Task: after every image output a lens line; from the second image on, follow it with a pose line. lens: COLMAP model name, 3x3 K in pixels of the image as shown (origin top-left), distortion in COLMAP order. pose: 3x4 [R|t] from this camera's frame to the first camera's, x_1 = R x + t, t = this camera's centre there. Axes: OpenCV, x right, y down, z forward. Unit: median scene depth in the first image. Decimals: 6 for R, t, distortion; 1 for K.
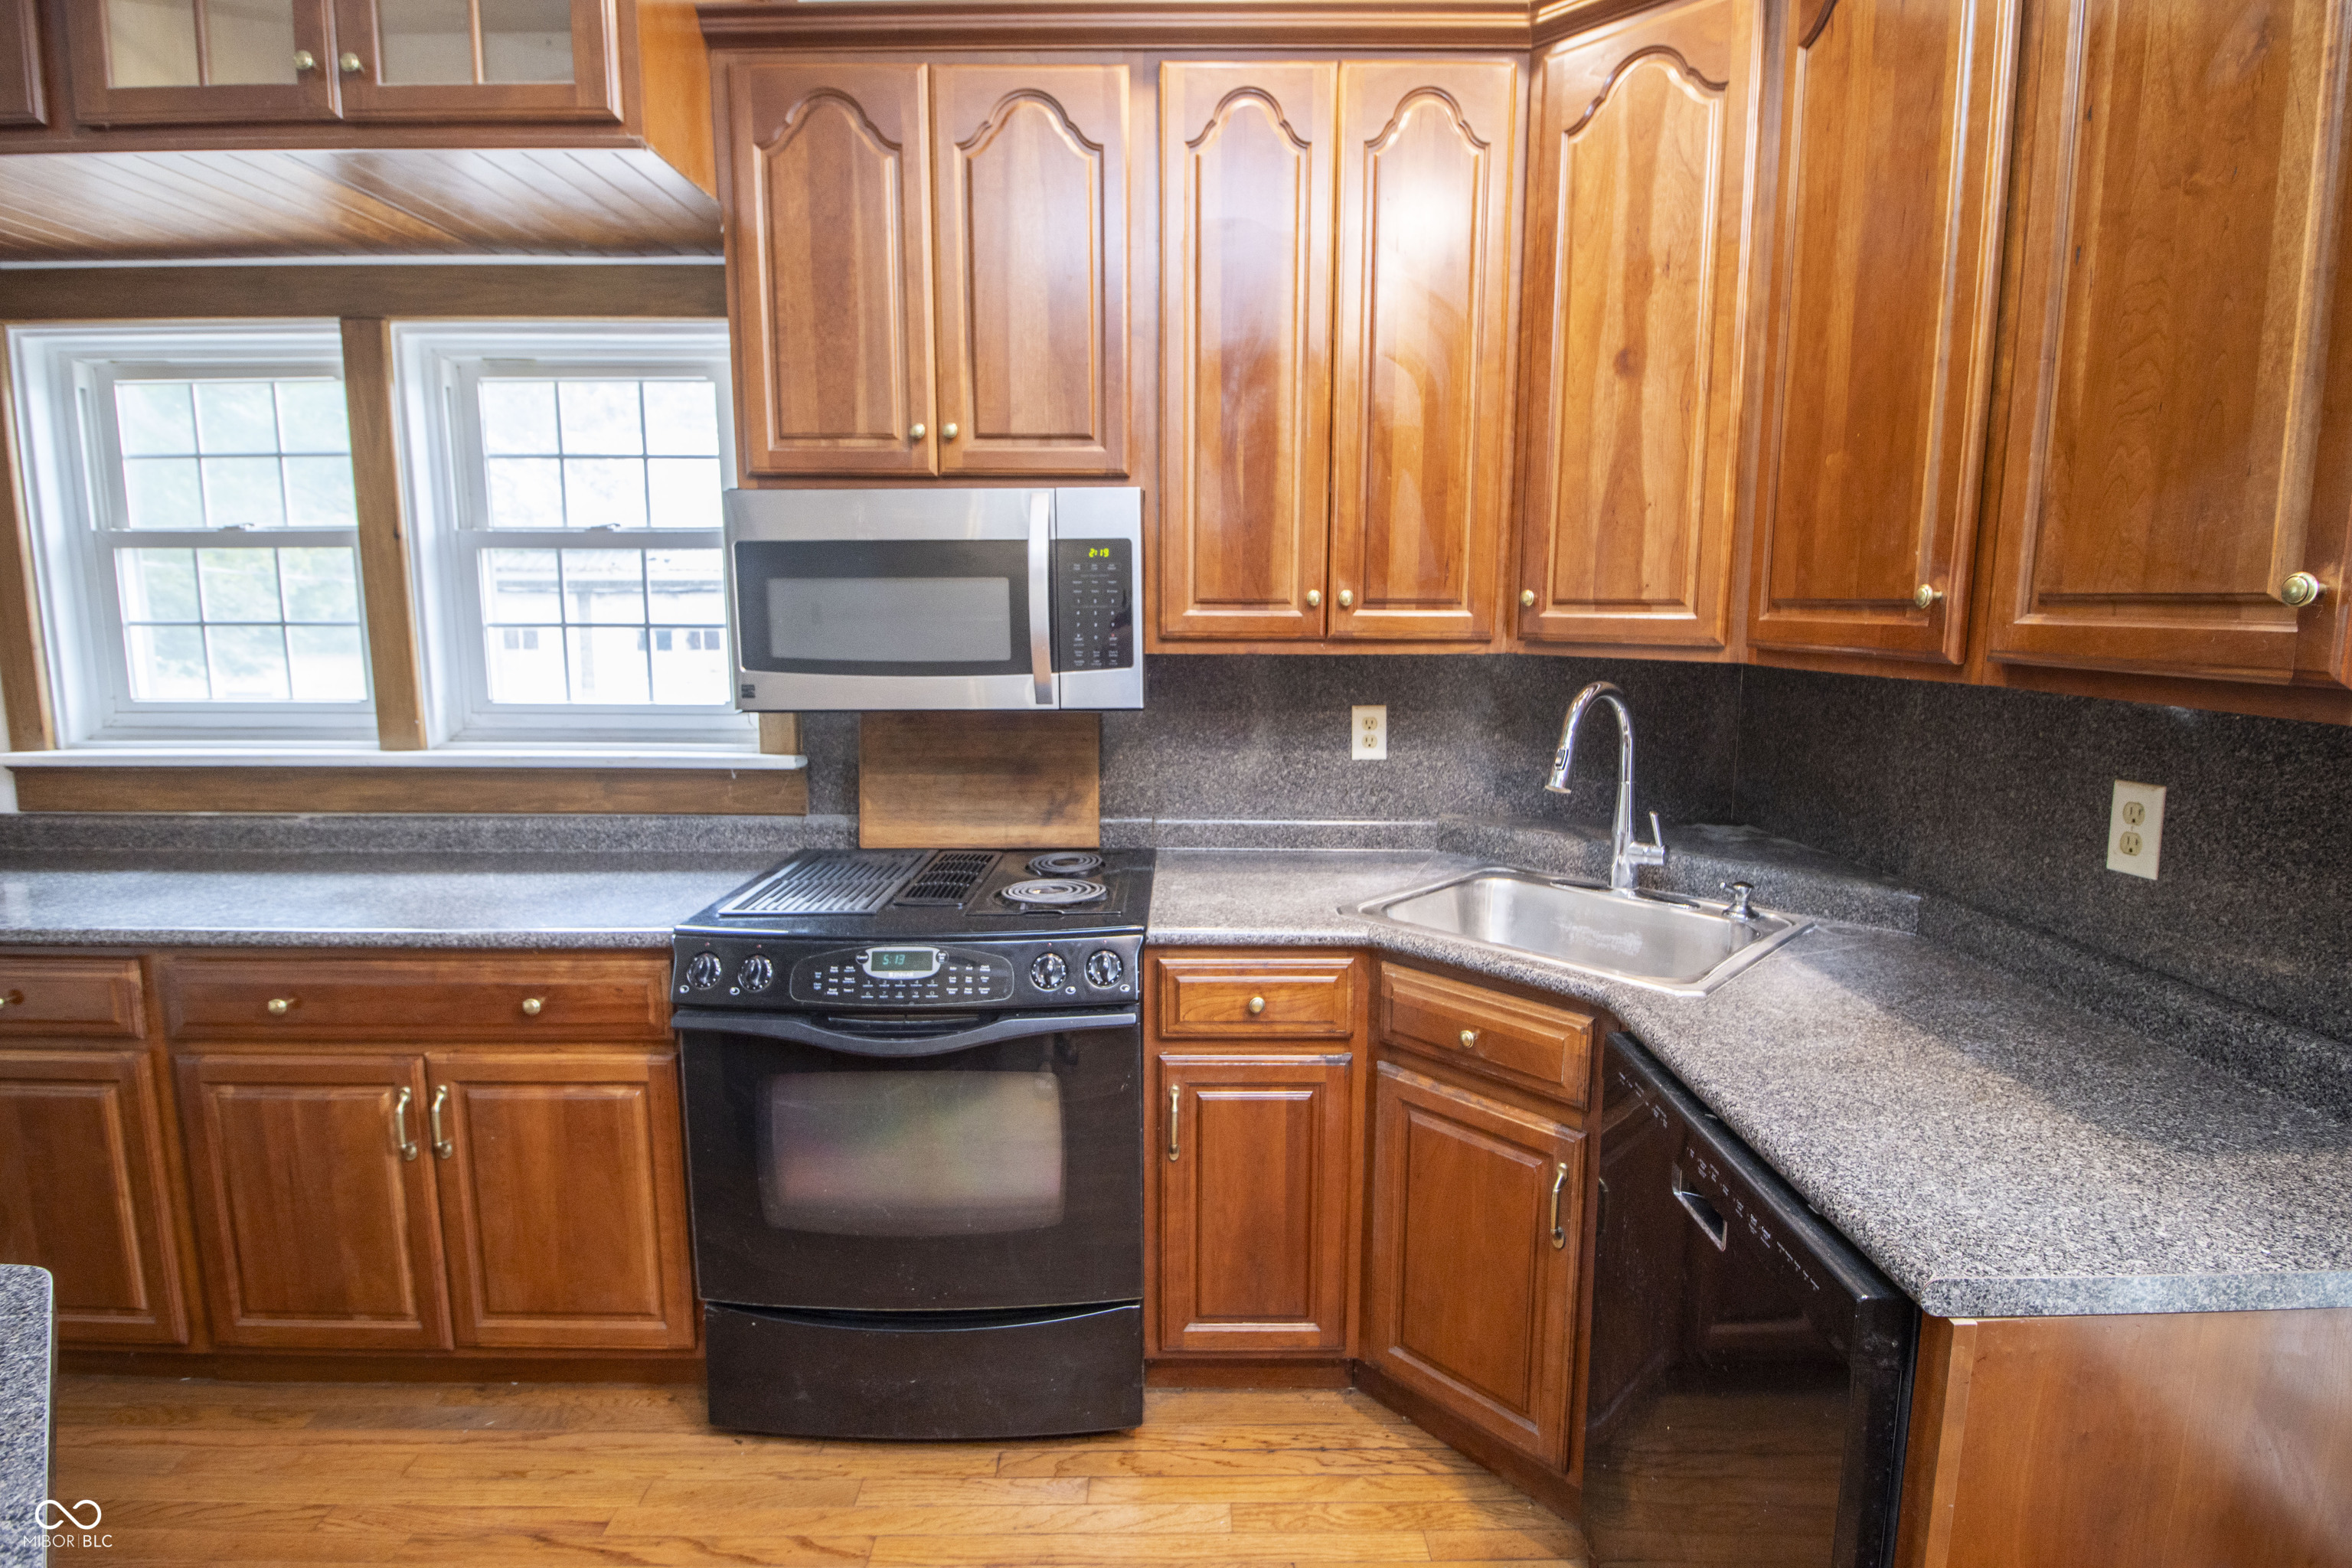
lens RADIAL K [[1115.5, 0, 1185.7], [0, 1115.5, 757.5], [0, 0, 1]] dist [-0.011220, -0.001317]
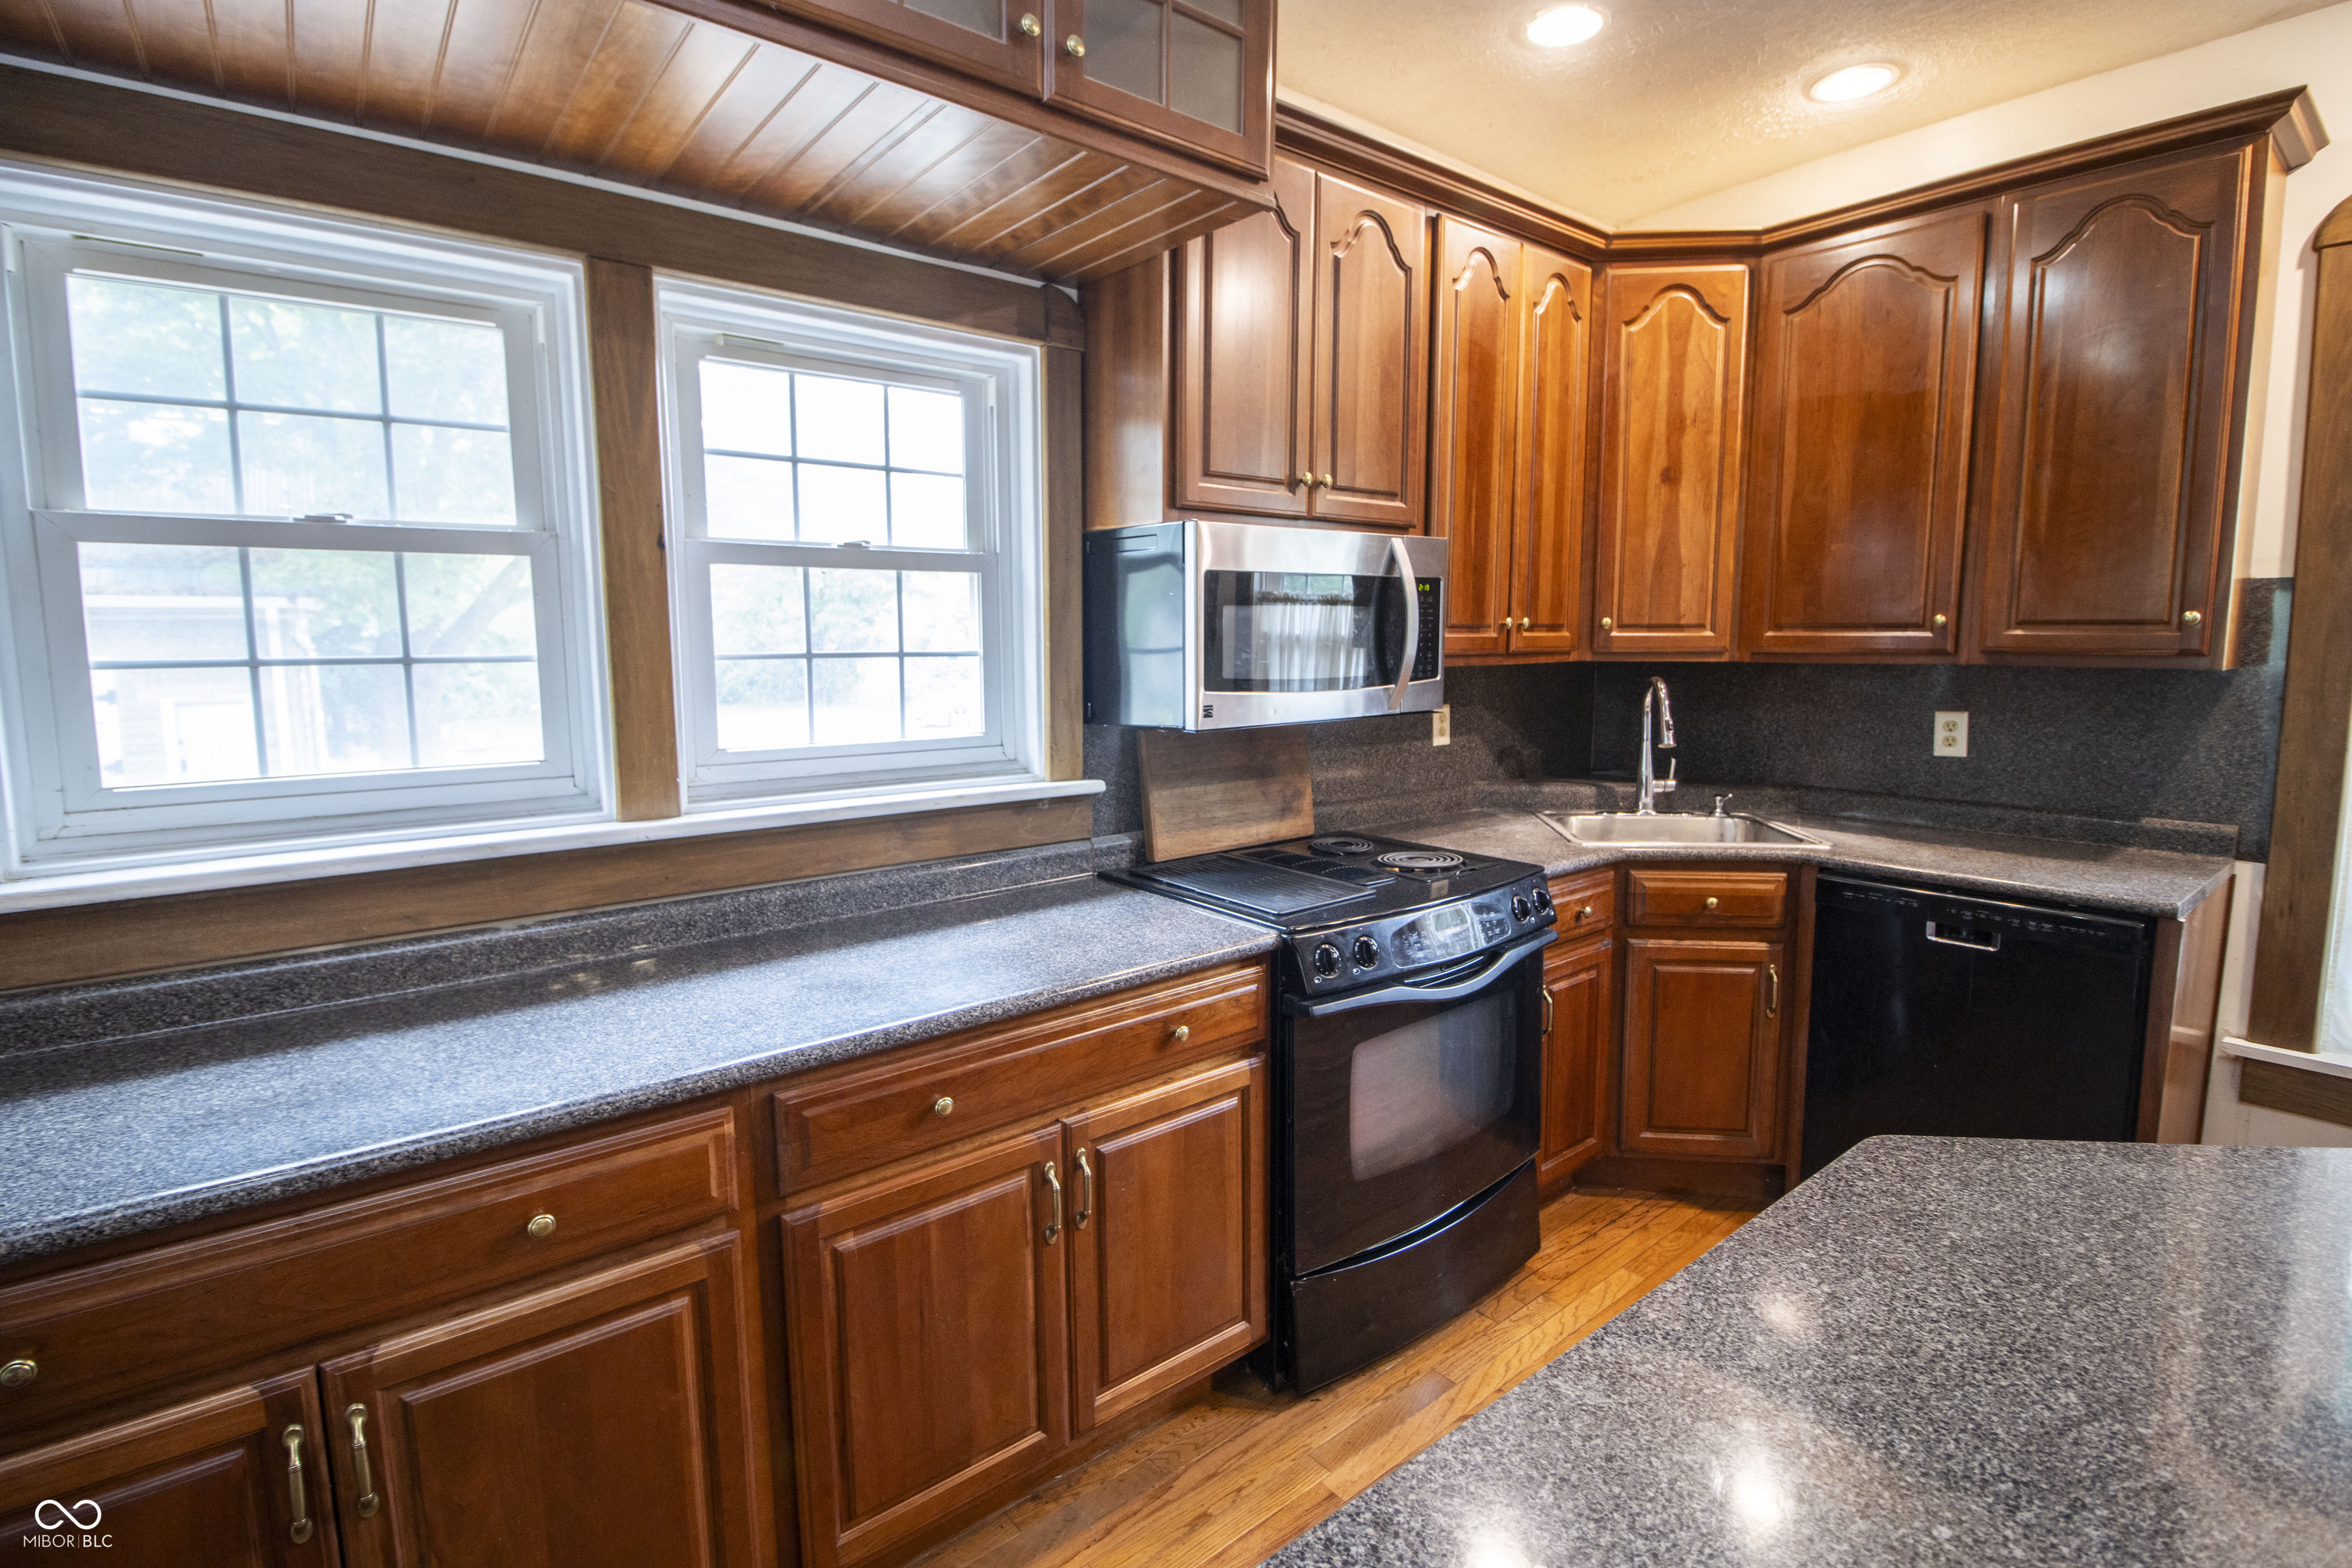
lens RADIAL K [[1089.0, 0, 1184.8], [0, 1089.0, 755.7], [0, 0, 1]] dist [0.001749, -0.013834]
pose [[0.783992, -0.075146, 0.616206, -1.087277], [0.090901, 0.995843, 0.005790, -0.026236], [-0.614080, 0.051474, 0.787564, 0.207401]]
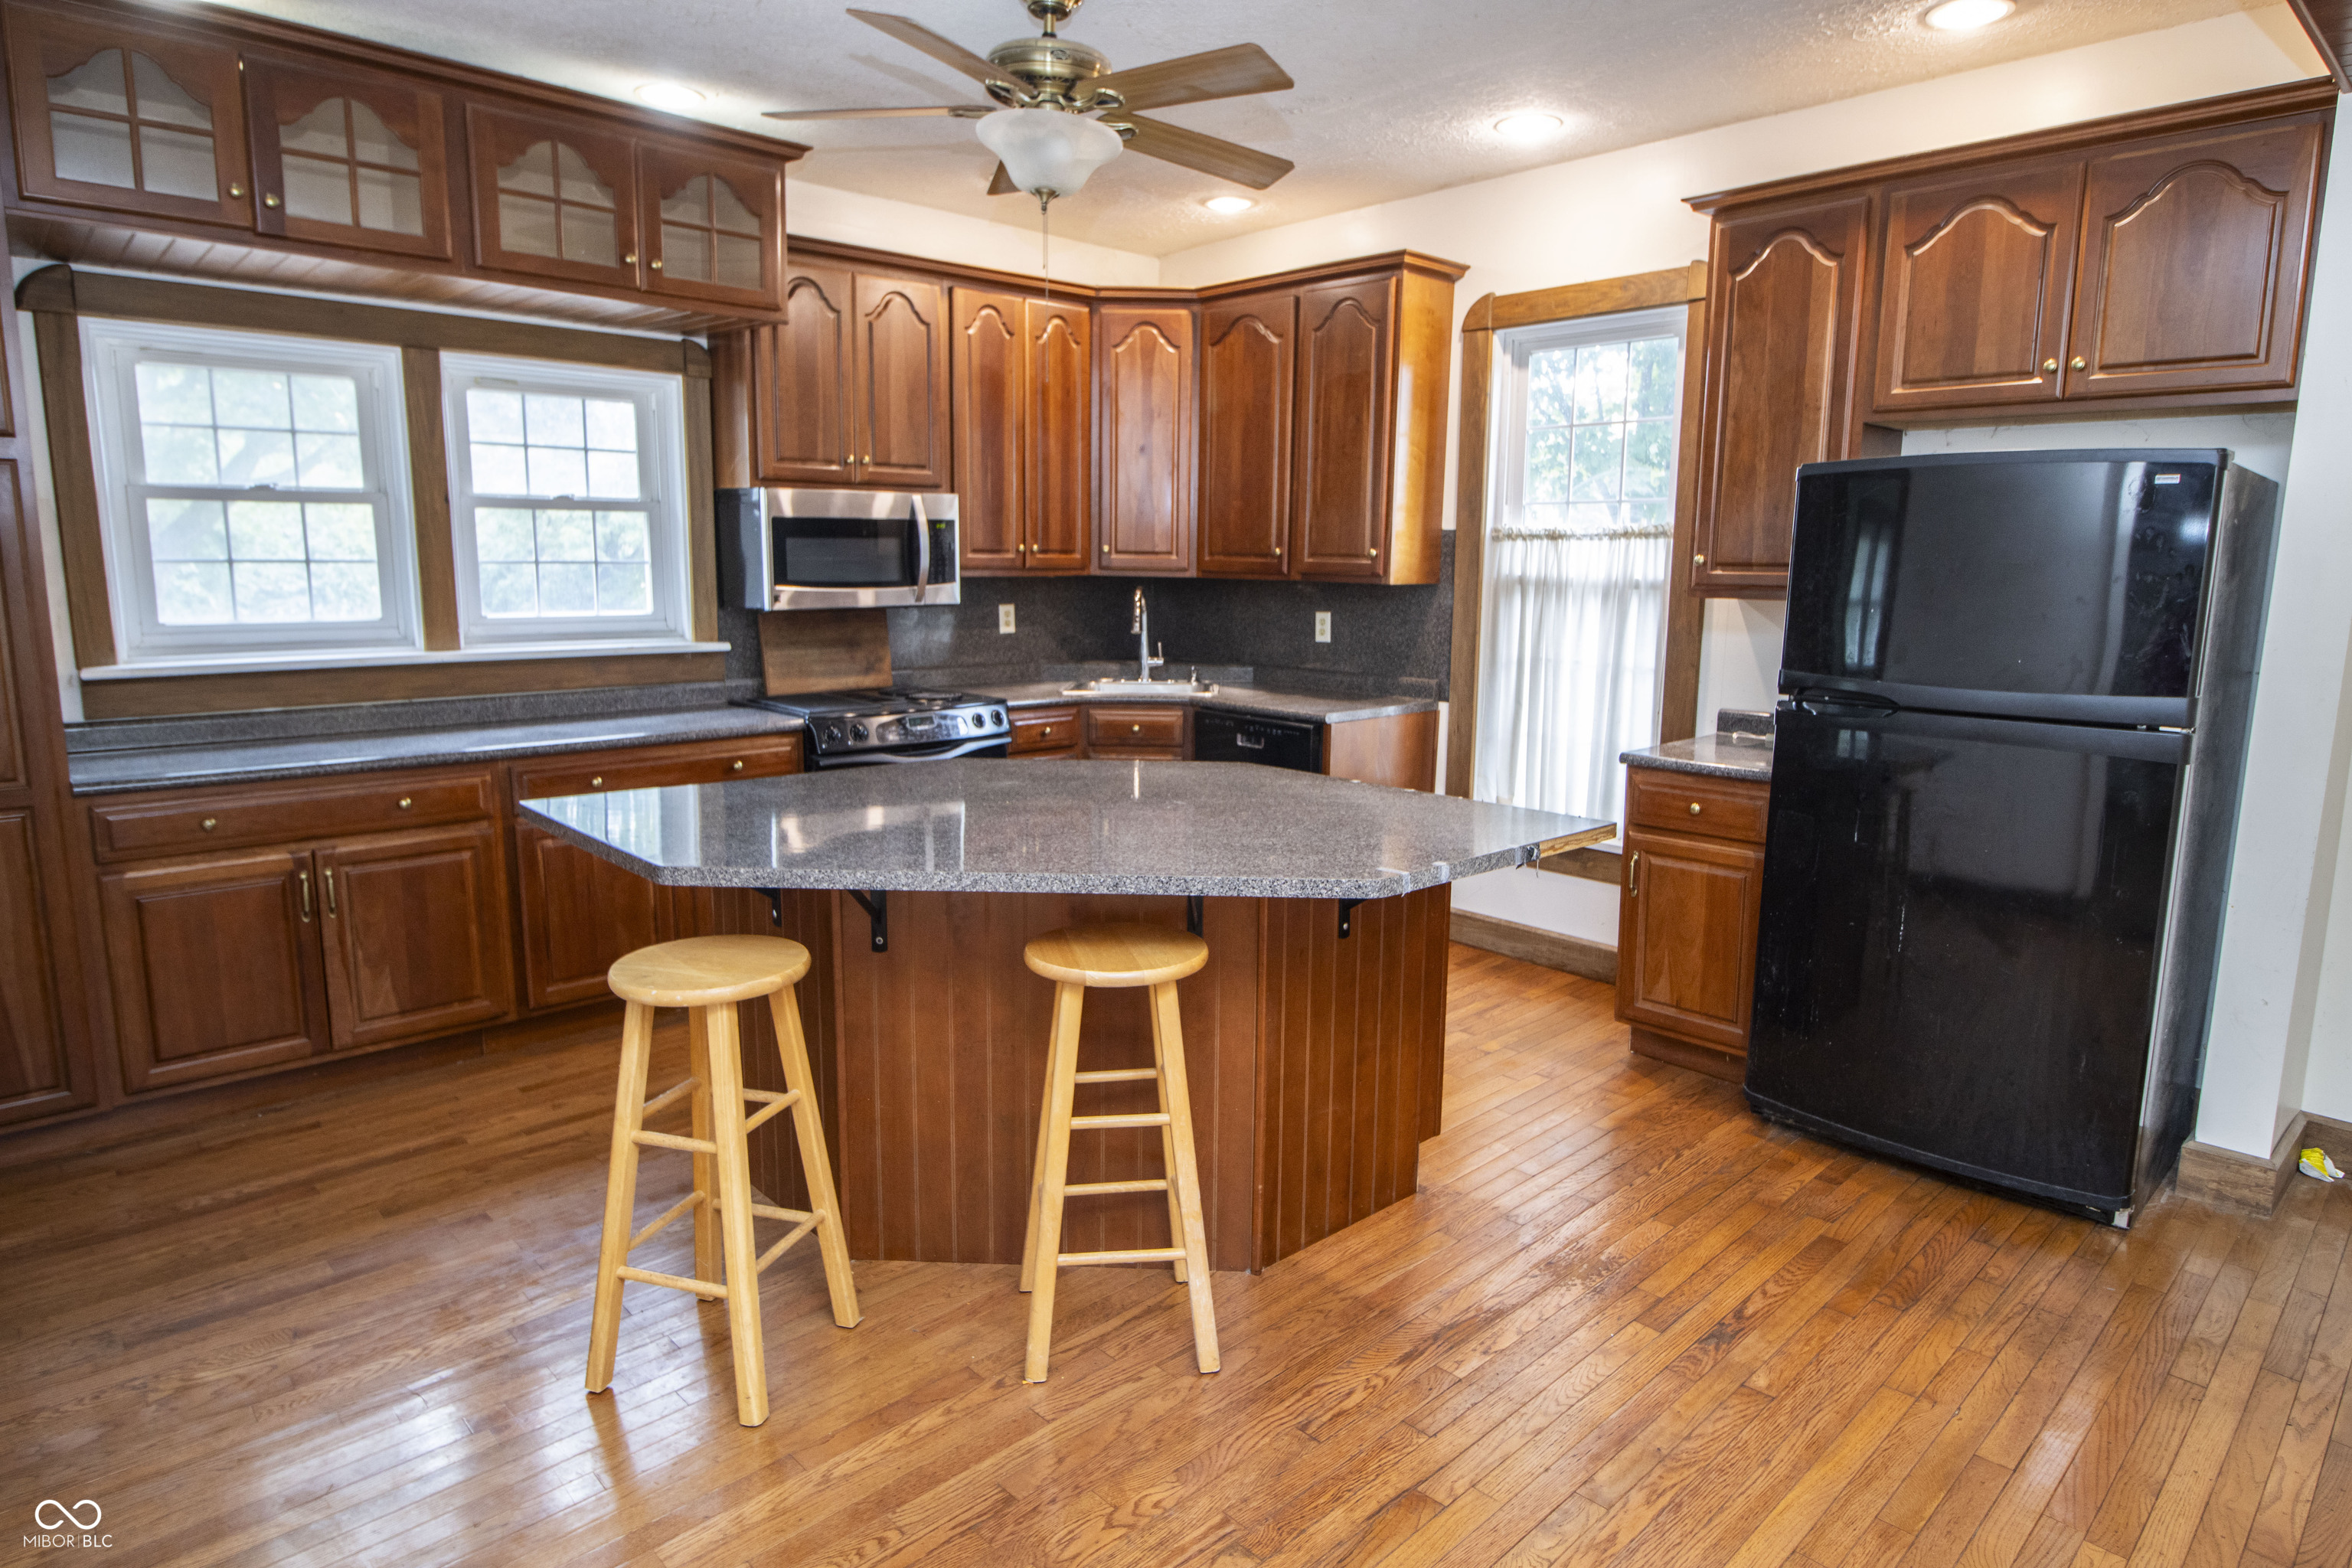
lens RADIAL K [[1322.8, 0, 1189.7], [0, 1322.8, 759.3], [0, 0, 1]] dist [-0.000973, -0.000407]
pose [[0.731708, -0.102727, 0.673833, -1.432506], [0.080835, 0.994680, 0.063862, 0.122007], [-0.676808, 0.007741, 0.736119, -1.084204]]
